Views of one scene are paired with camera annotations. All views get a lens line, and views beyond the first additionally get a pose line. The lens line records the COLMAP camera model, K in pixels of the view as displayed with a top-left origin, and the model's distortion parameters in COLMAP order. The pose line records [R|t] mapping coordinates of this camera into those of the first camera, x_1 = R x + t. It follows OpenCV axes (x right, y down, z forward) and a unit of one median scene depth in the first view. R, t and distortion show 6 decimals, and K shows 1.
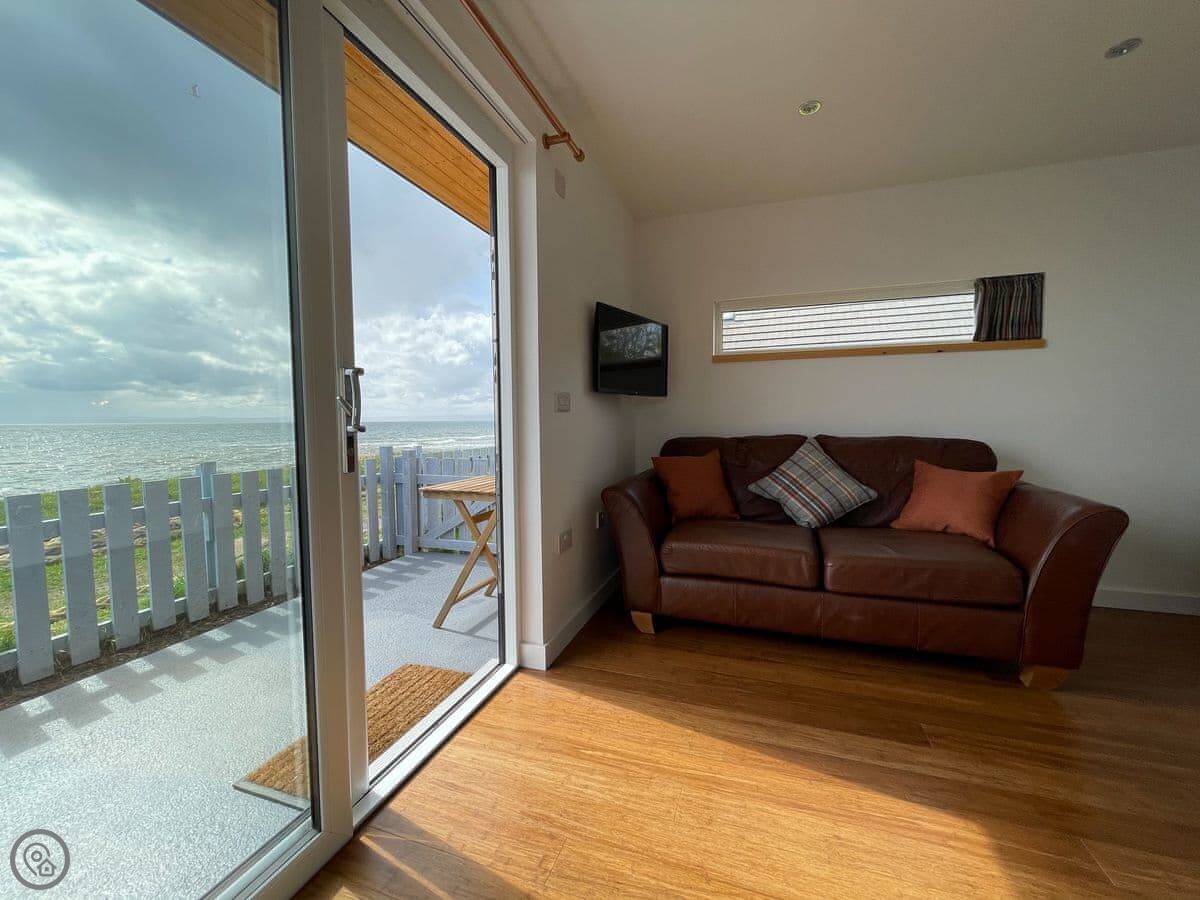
lens RADIAL K [[484.4, 0, 595.2], [0, 484.4, 451.2], [0, 0, 1]] dist [0.000547, -0.001431]
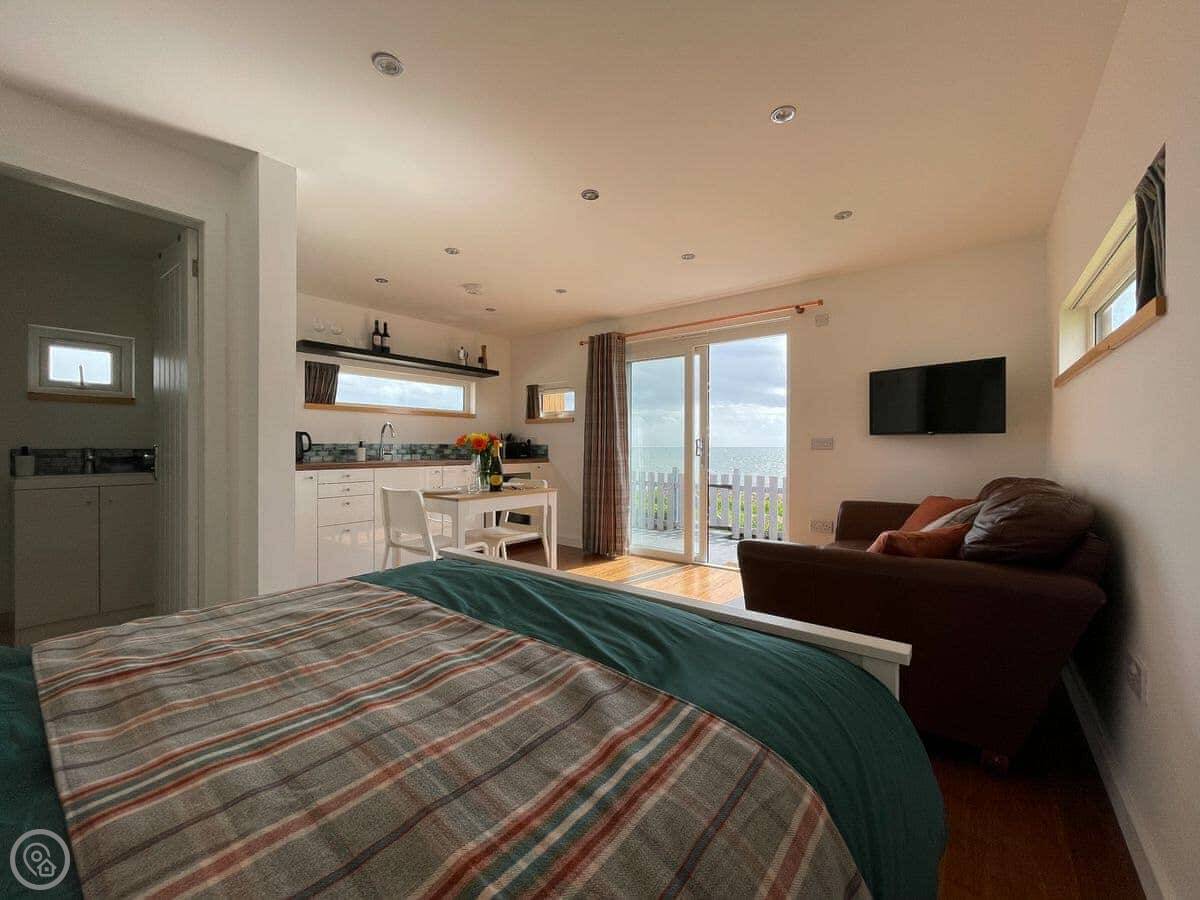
lens RADIAL K [[484.4, 0, 604.1], [0, 484.4, 453.7], [0, 0, 1]] dist [0.000547, -0.001431]
pose [[-0.310619, 0.016578, -0.950390, 1.358141], [-0.058545, 0.997616, 0.036536, -0.060943], [0.948730, 0.066990, -0.308907, 0.604054]]
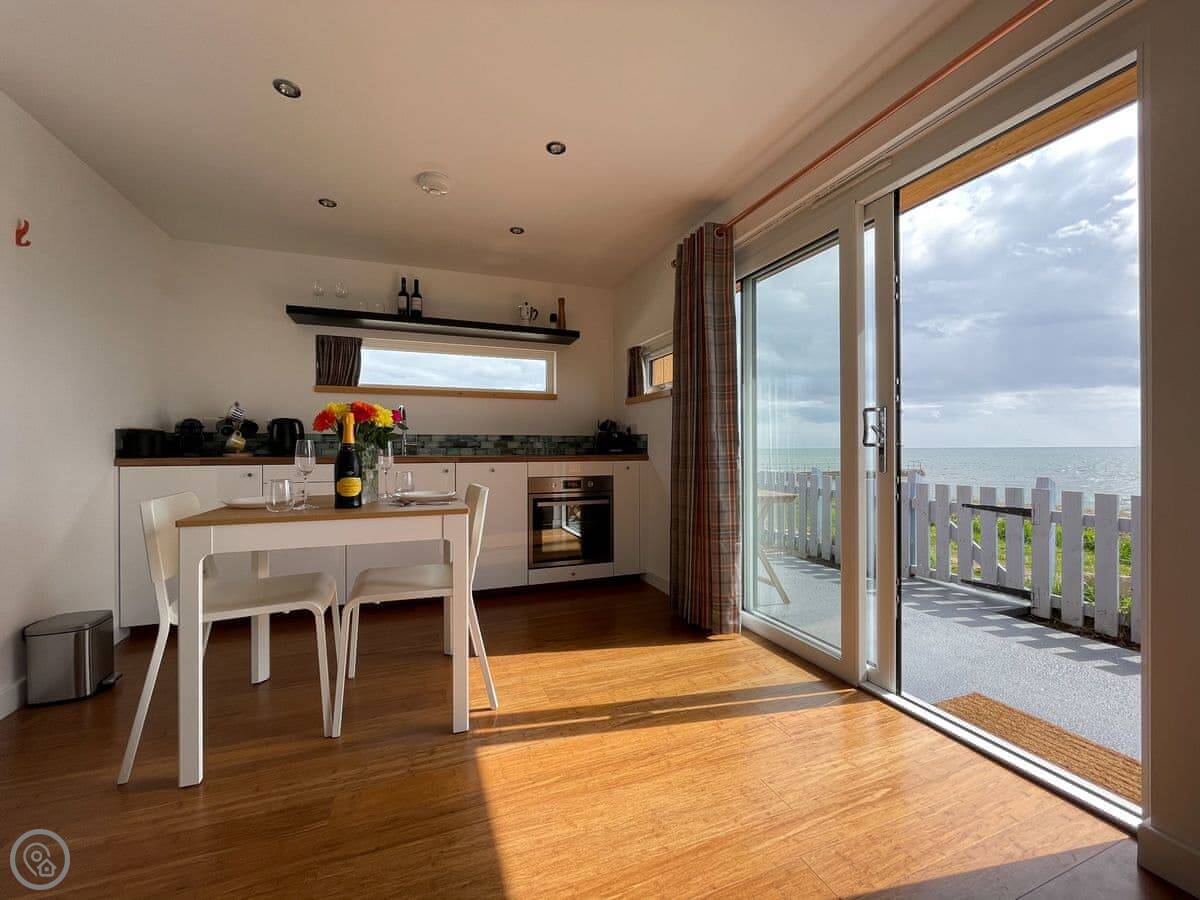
lens RADIAL K [[484.4, 0, 603.6], [0, 484.4, 449.0], [0, 0, 1]] dist [0.000547, -0.001431]
pose [[-0.758260, 0.008842, -0.651892, 0.527018], [-0.032559, 0.998147, 0.051411, -0.034938], [0.651138, 0.060208, -0.756567, 0.683669]]
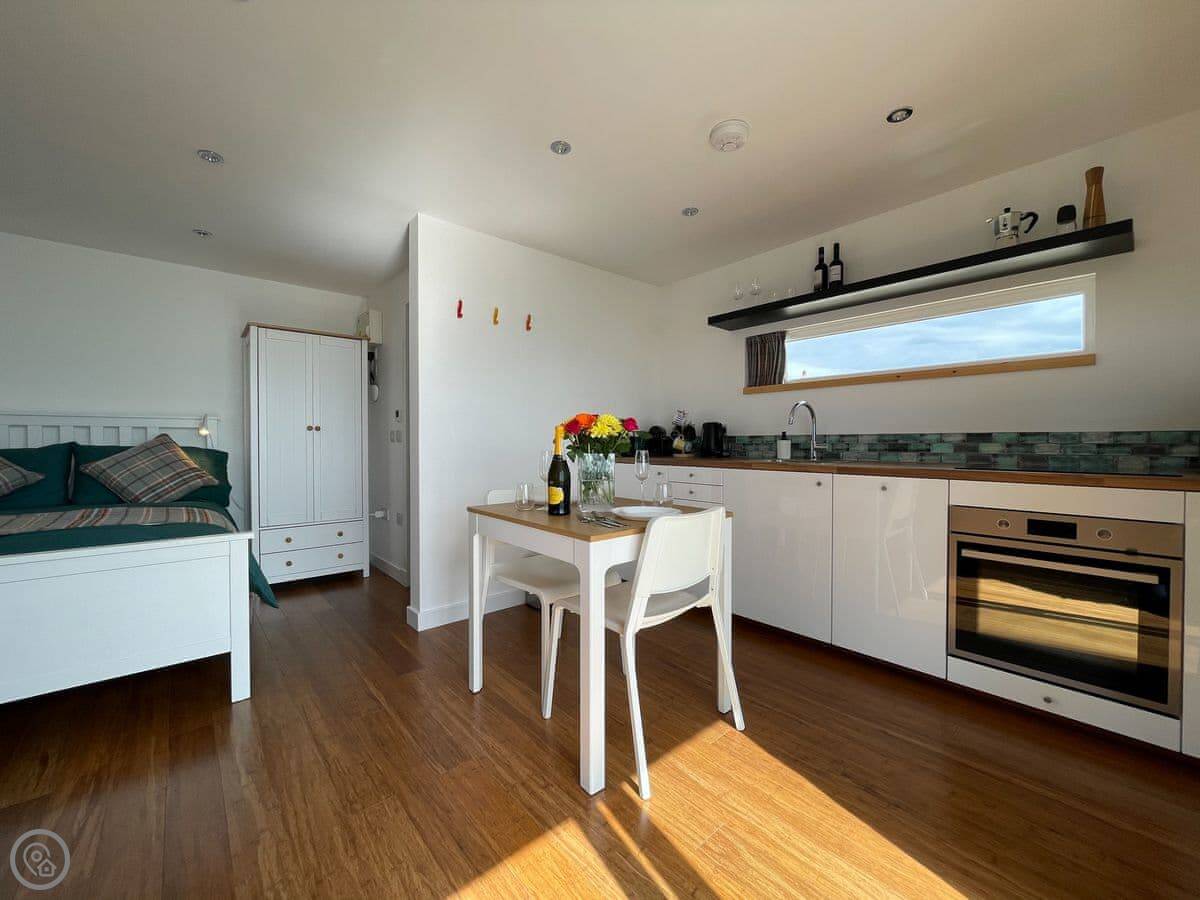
lens RADIAL K [[484.4, 0, 598.4], [0, 484.4, 448.9], [0, 0, 1]] dist [0.000547, -0.001431]
pose [[-0.868366, -0.001045, 0.495923, 0.014056], [0.037524, 0.996993, 0.067806, -0.049973], [-0.494502, 0.077489, -0.865715, 0.554856]]
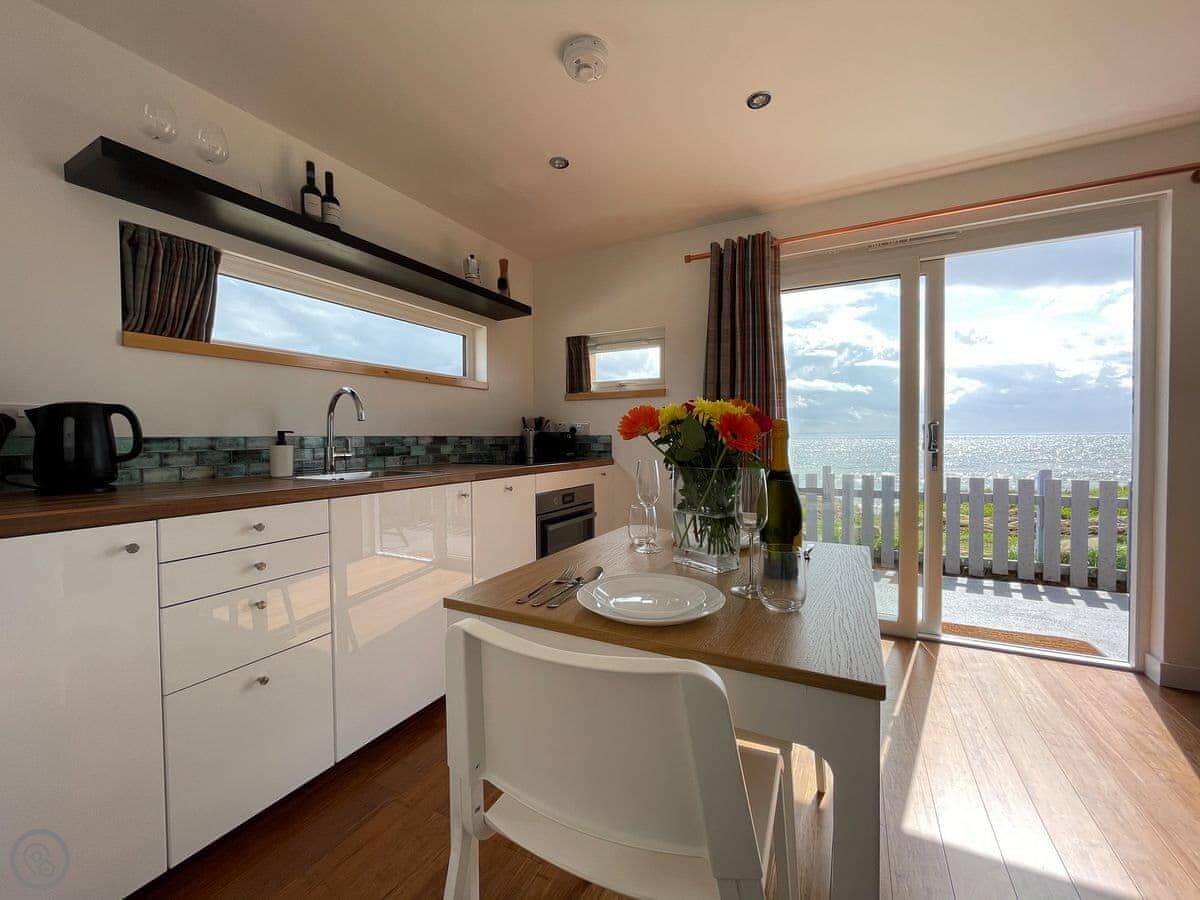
lens RADIAL K [[484.4, 0, 601.9], [0, 484.4, 451.0], [0, 0, 1]] dist [0.000547, -0.001431]
pose [[-0.139853, 0.034419, -0.989574, 0.751564], [-0.052148, 0.997753, 0.042073, -0.023079], [0.988798, 0.057488, -0.137744, -0.055683]]
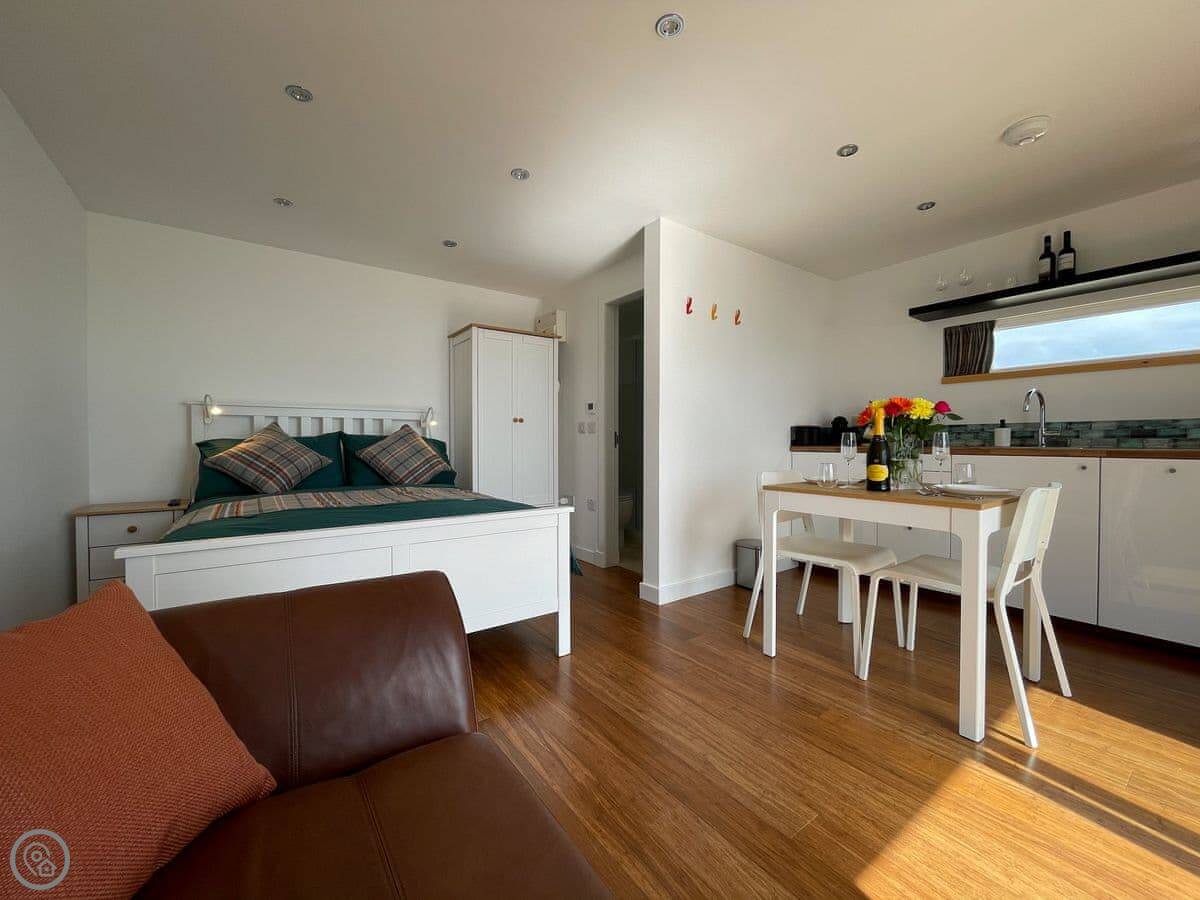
lens RADIAL K [[484.4, 0, 598.7], [0, 484.4, 447.9], [0, 0, 1]] dist [0.000547, -0.001431]
pose [[-0.823881, -0.000268, 0.566763, 0.313191], [0.042682, 0.997131, 0.062518, -0.043204], [-0.565153, 0.075698, -0.821506, 0.819991]]
